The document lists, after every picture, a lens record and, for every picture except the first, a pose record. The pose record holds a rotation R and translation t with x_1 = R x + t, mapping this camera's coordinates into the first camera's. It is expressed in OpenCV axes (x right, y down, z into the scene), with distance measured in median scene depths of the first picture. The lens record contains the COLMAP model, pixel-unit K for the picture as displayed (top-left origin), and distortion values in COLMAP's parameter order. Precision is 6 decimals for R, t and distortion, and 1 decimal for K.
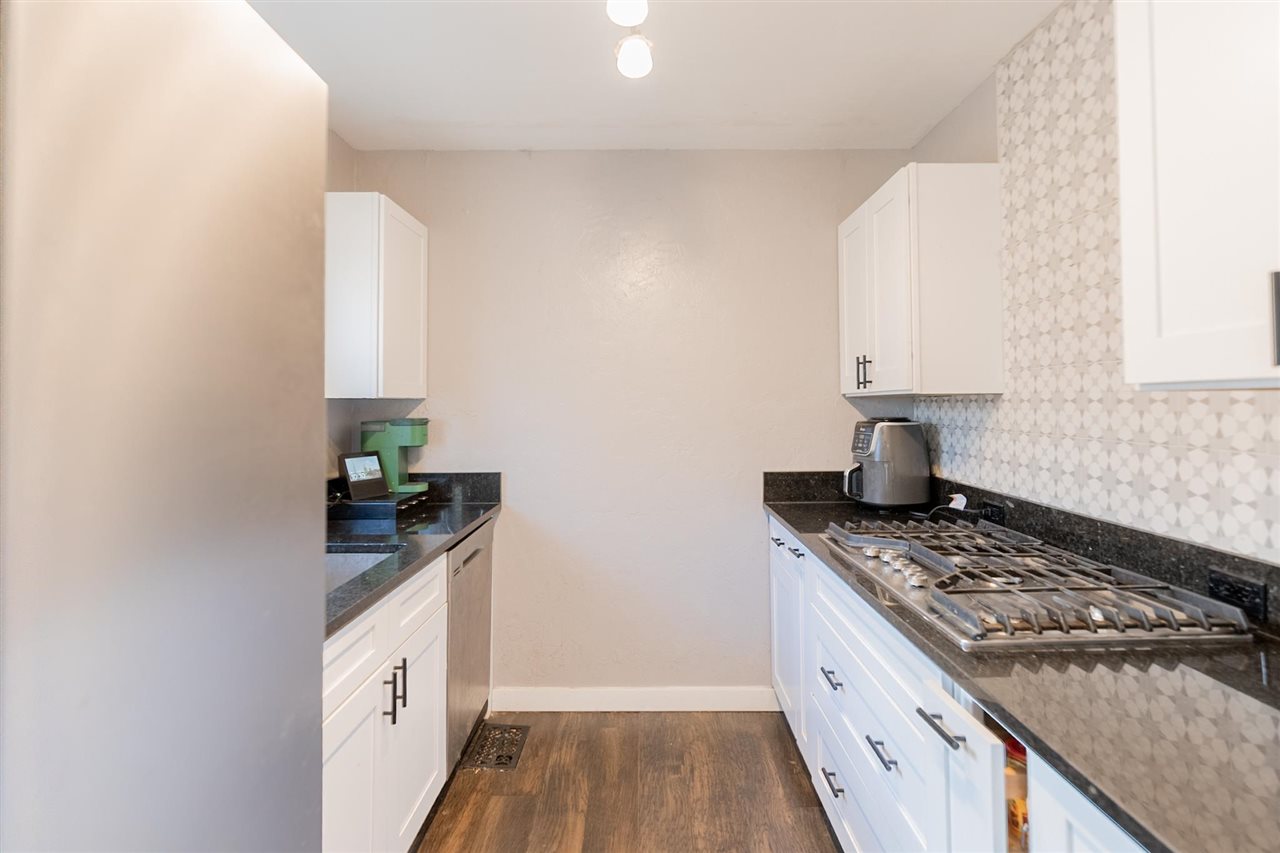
lens RADIAL K [[619.1, 0, 645.5], [0, 619.1, 403.4], [0, 0, 1]] dist [0.002297, 0.000465]
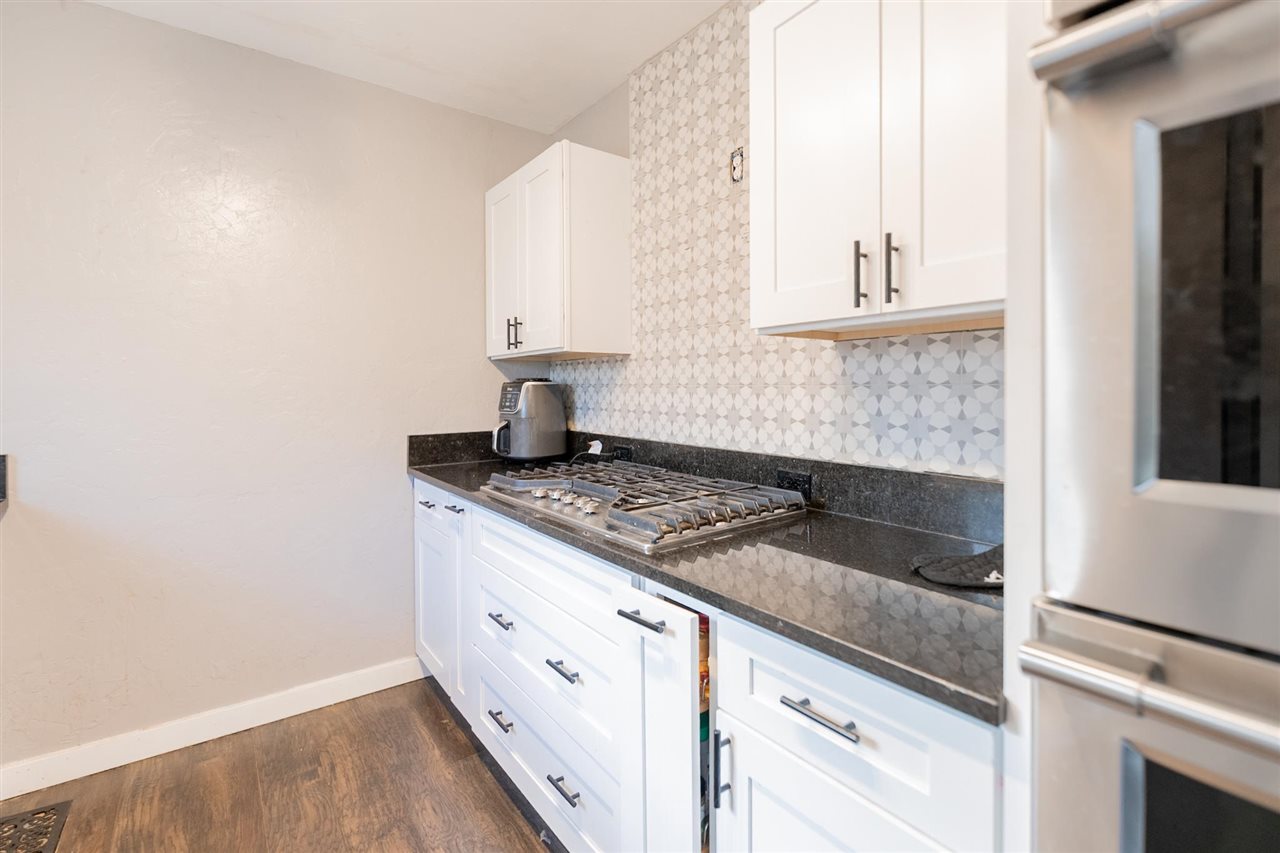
lens RADIAL K [[577.9, 0, 650.5], [0, 577.9, 399.7], [0, 0, 1]] dist [0.000582, -0.000266]
pose [[0.797770, -0.009639, 0.602885, -0.066766], [-0.002980, 0.999797, 0.019928, 0.047814], [-0.602955, -0.017695, 0.797579, 0.075995]]
